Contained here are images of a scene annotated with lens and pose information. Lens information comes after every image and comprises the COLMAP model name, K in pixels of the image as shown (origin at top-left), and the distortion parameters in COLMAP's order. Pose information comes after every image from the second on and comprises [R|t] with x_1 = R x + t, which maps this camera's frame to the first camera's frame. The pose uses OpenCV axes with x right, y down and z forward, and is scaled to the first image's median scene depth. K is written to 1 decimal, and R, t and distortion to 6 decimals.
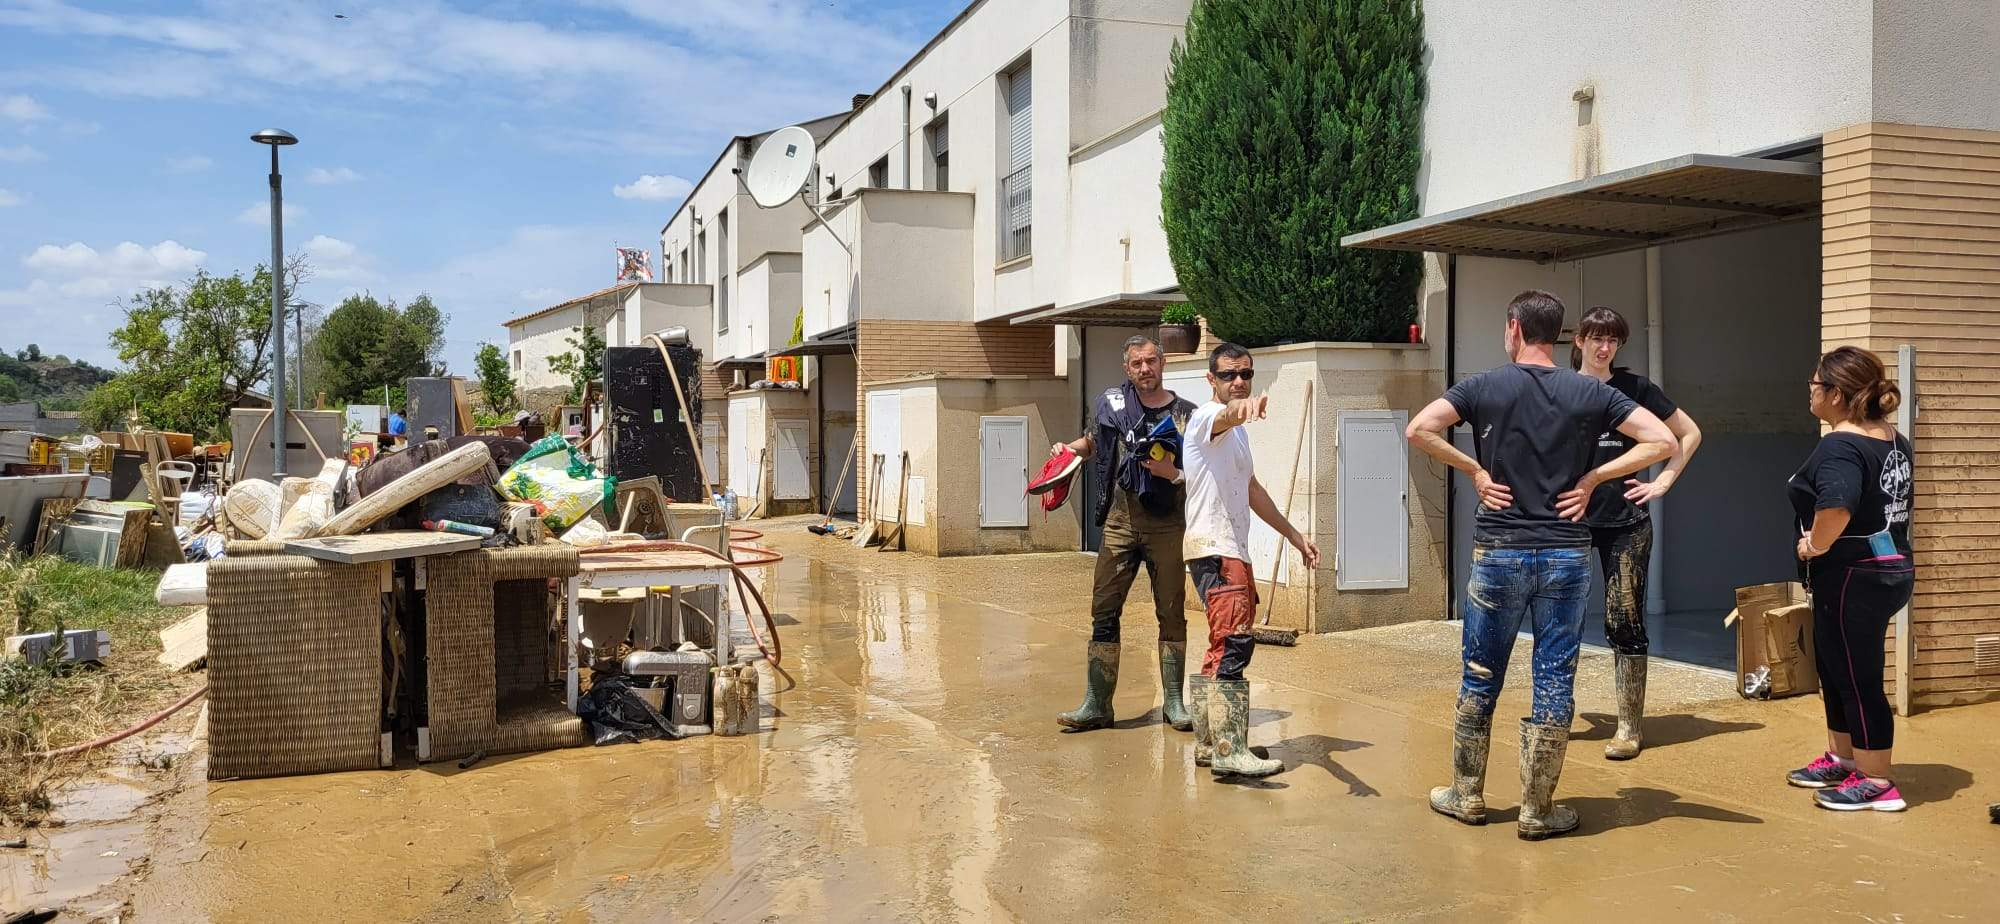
lens RADIAL K [[1535.1, 0, 990.4], [0, 1535.1, 467.1], [0, 0, 1]] dist [0.052814, -0.047738]
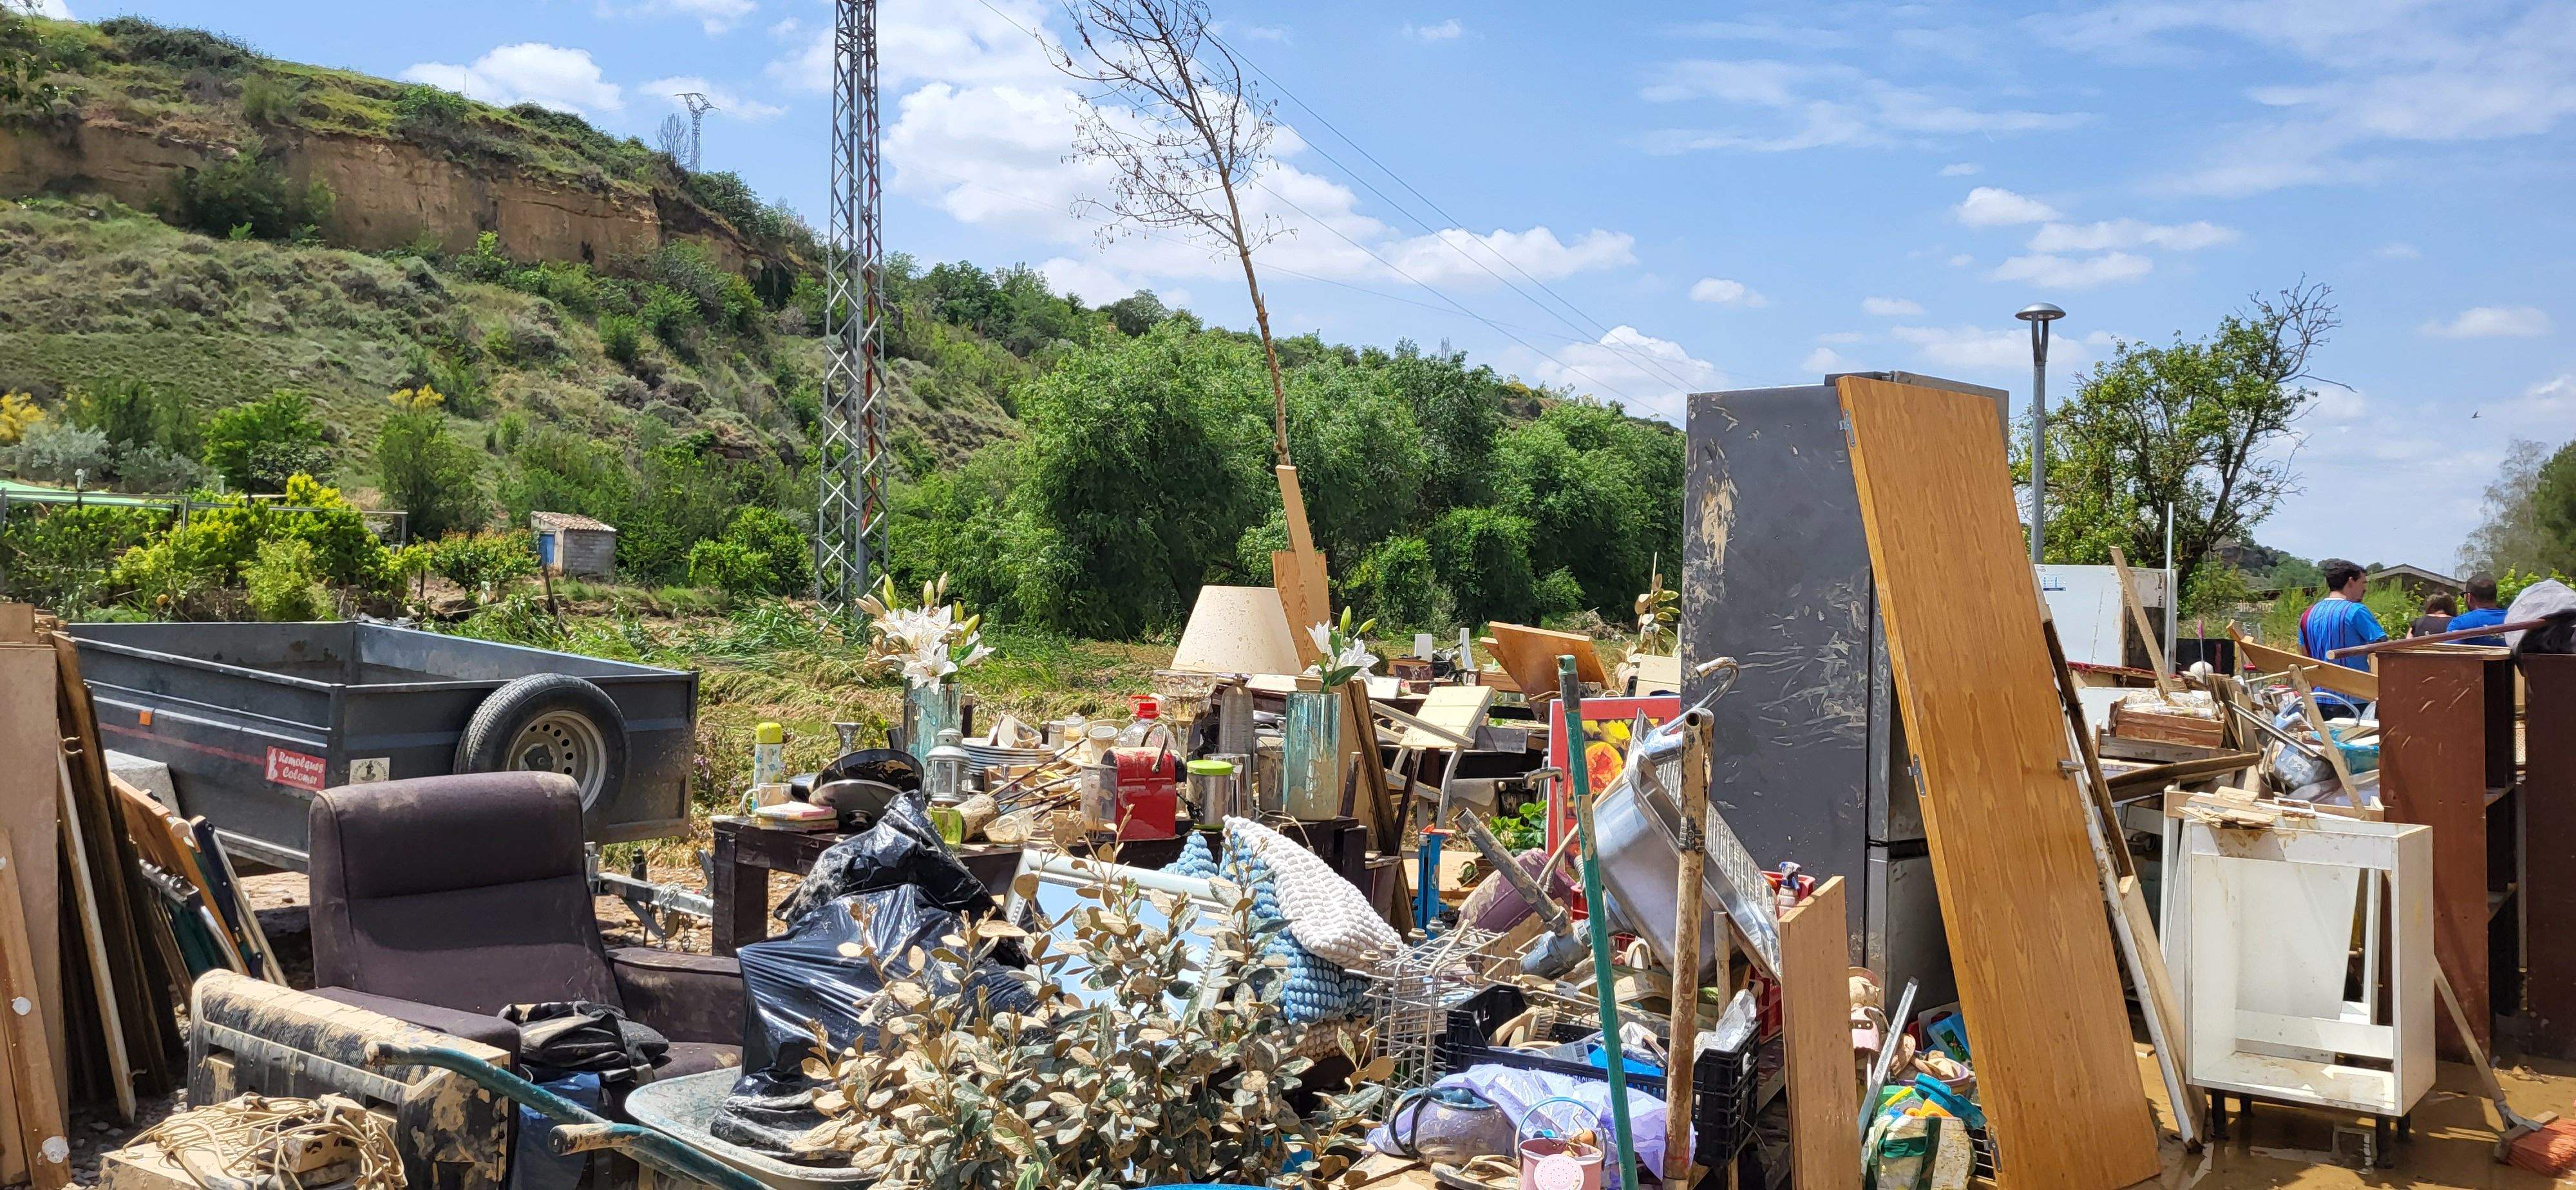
lens RADIAL K [[1979.5, 0, 1281.0], [0, 1979.5, 599.3], [0, 0, 1]] dist [0.049760, -0.042840]
pose [[0.552227, 0.019162, -0.833474, -0.527757], [-0.051501, 0.998611, -0.011164, -0.067528], [0.832102, 0.049090, 0.552446, 2.235247]]
